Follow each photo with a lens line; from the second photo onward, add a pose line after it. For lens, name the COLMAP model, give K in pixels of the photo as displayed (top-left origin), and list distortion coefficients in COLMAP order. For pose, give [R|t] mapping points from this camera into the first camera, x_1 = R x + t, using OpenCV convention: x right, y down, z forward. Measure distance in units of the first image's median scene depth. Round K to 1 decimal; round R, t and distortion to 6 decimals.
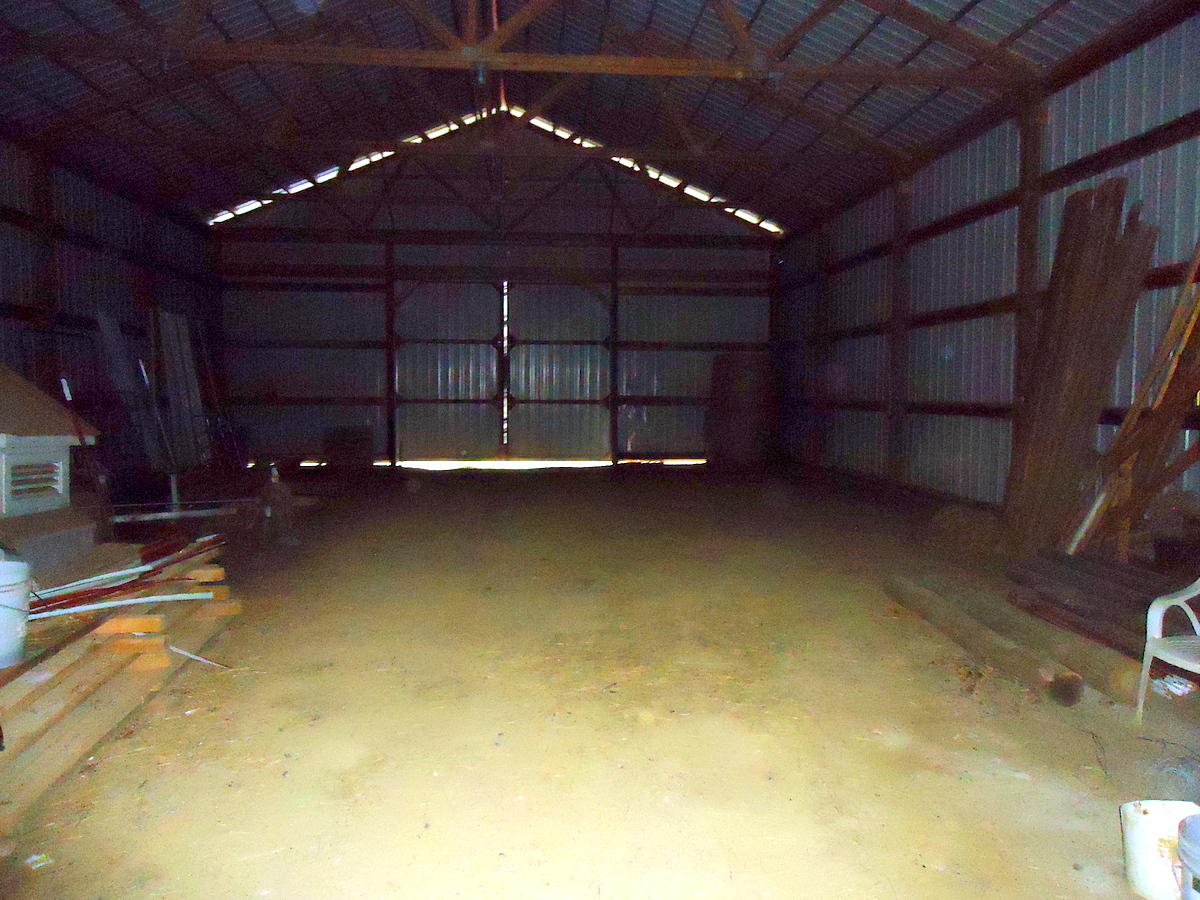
lens RADIAL K [[876.8, 0, 599.0], [0, 876.8, 444.3], [0, 0, 1]] dist [-0.003103, 0.001942]
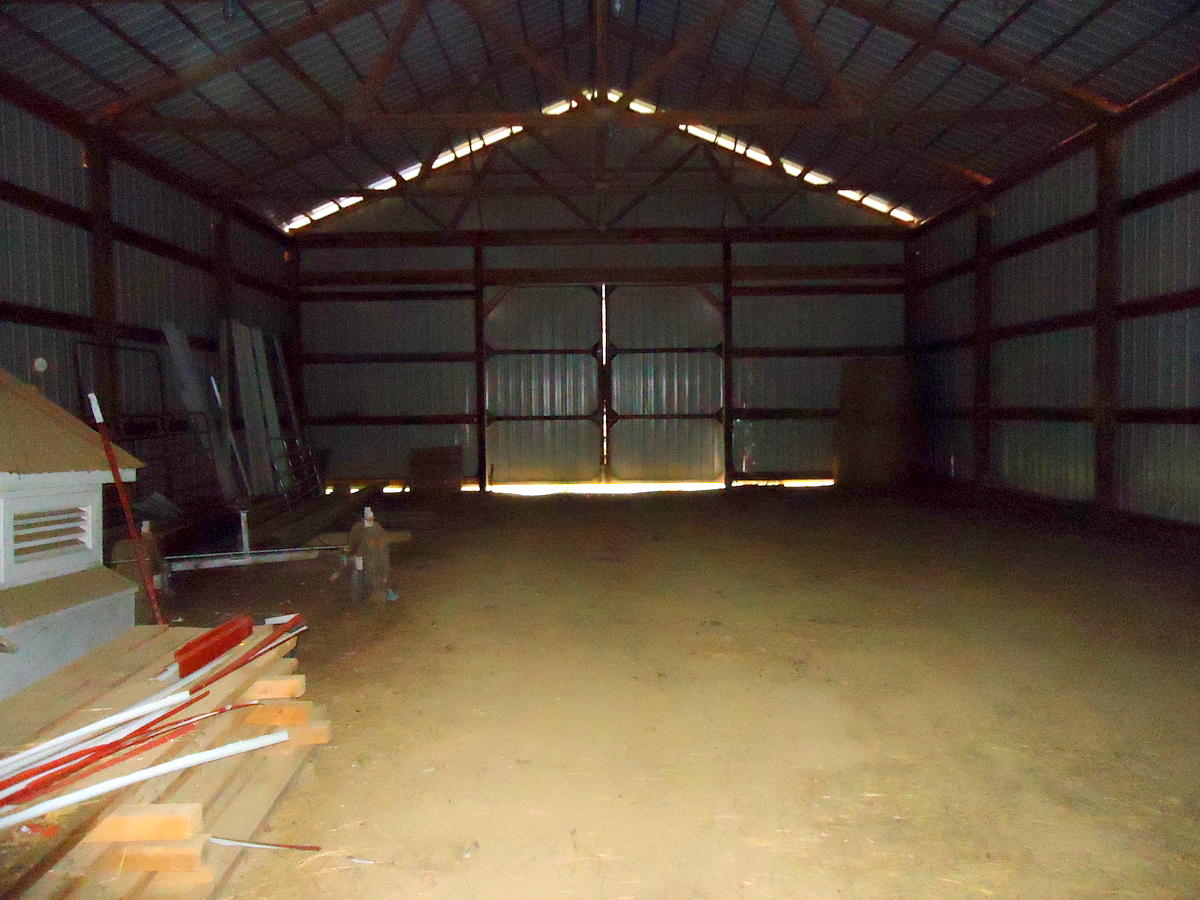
lens RADIAL K [[876.8, 0, 599.0], [0, 876.8, 444.3], [0, 0, 1]] dist [-0.003103, 0.001942]
pose [[0.996967, -0.012660, -0.076785, -0.048622], [0.011263, 0.999764, -0.018592, -0.005000], [0.077002, 0.017671, 0.996874, 0.111549]]
